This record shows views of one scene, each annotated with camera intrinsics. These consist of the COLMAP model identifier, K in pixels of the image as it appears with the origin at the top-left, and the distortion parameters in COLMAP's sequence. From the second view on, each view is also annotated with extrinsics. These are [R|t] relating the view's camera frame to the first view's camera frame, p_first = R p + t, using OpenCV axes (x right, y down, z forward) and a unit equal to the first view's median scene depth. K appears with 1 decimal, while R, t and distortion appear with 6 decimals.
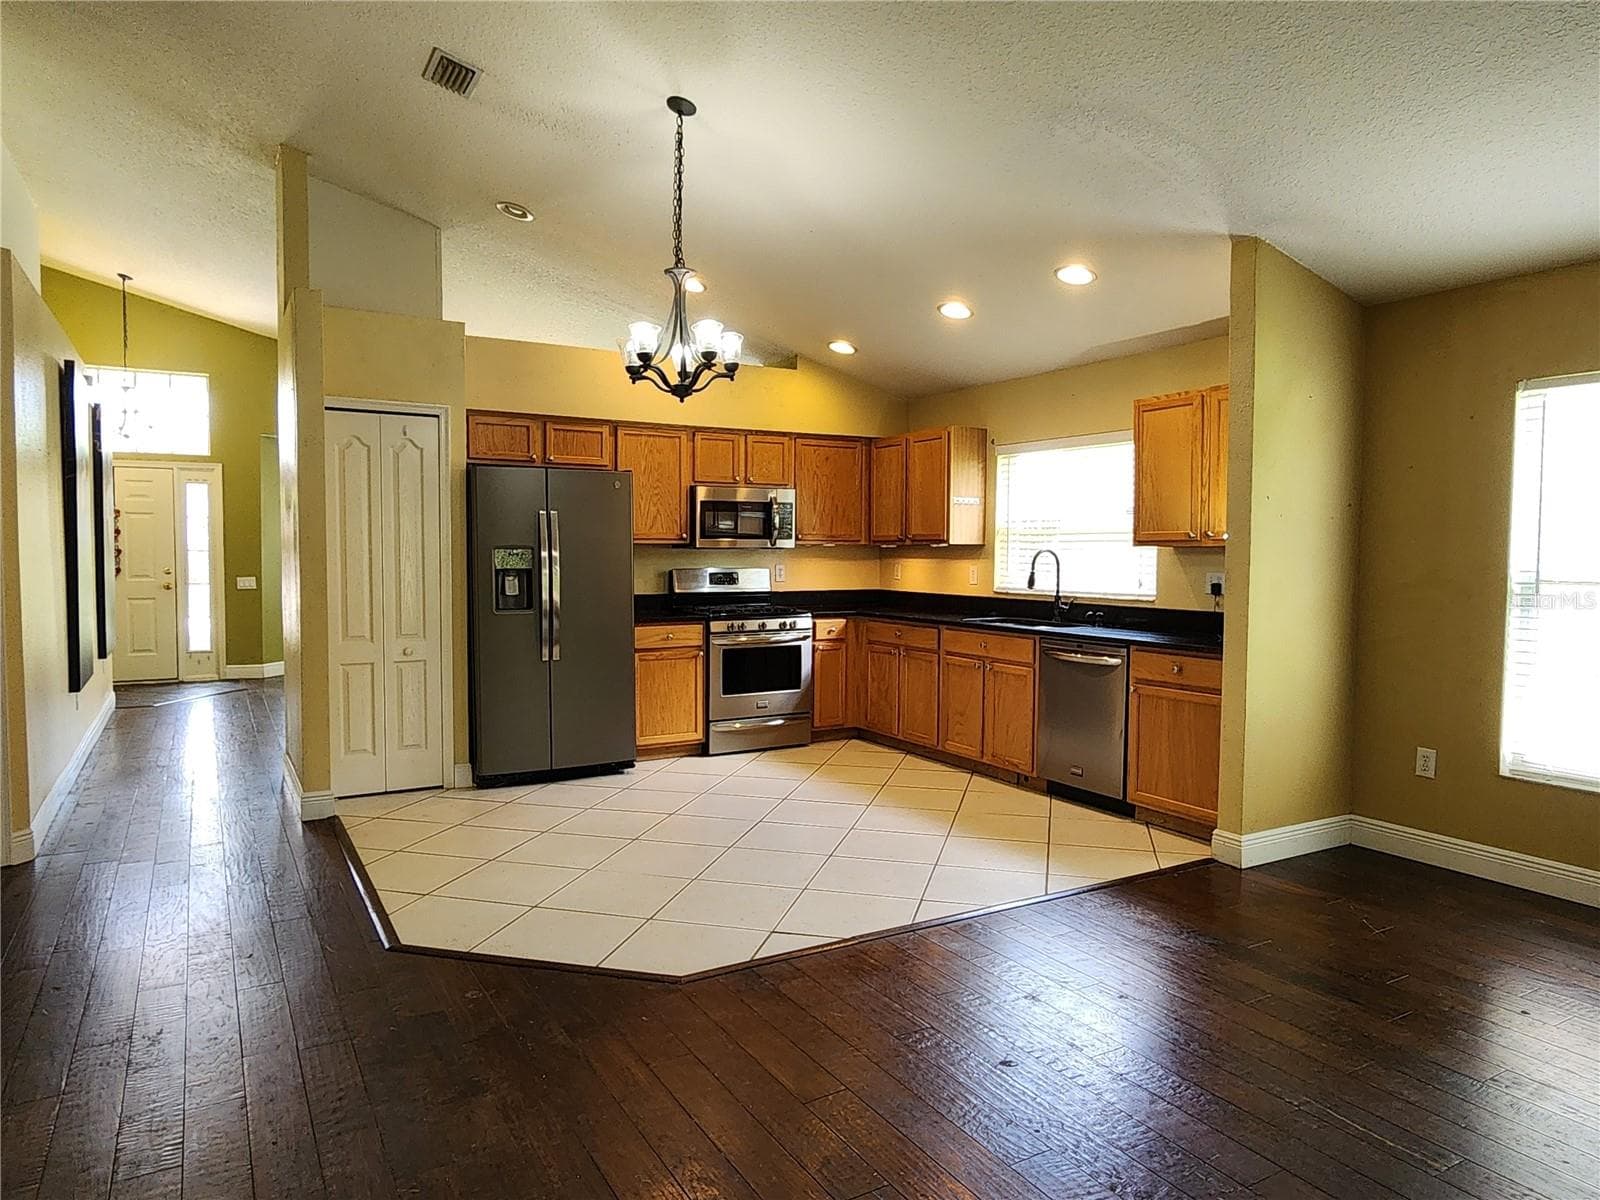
lens RADIAL K [[1043.9, 0, 806.1], [0, 1043.9, 605.0], [0, 0, 1]] dist [0.005062, -0.004890]
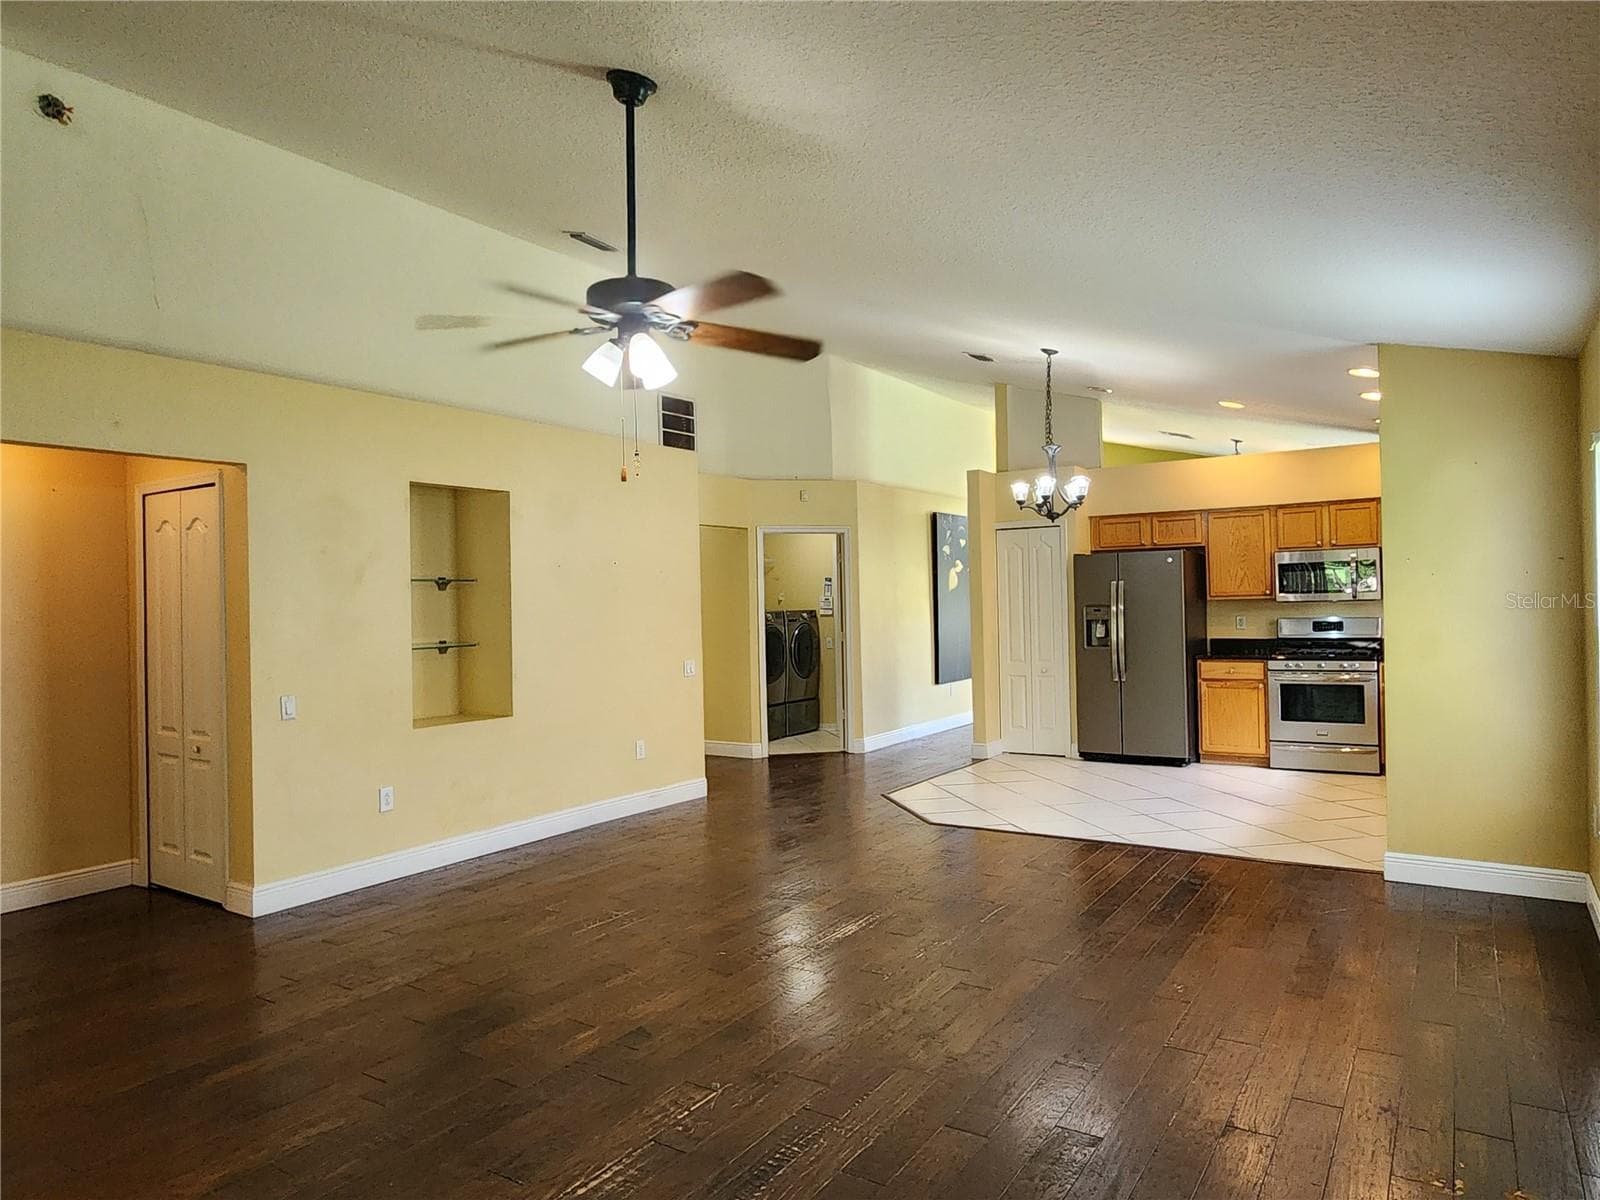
lens RADIAL K [[1043.9, 0, 801.8], [0, 1043.9, 593.1], [0, 0, 1]] dist [0.005062, -0.004890]
pose [[0.453958, -0.013685, -0.890918, 0.781607], [-0.026236, 0.999243, -0.028717, -0.014753], [0.890637, 0.036411, 0.453256, -0.075646]]
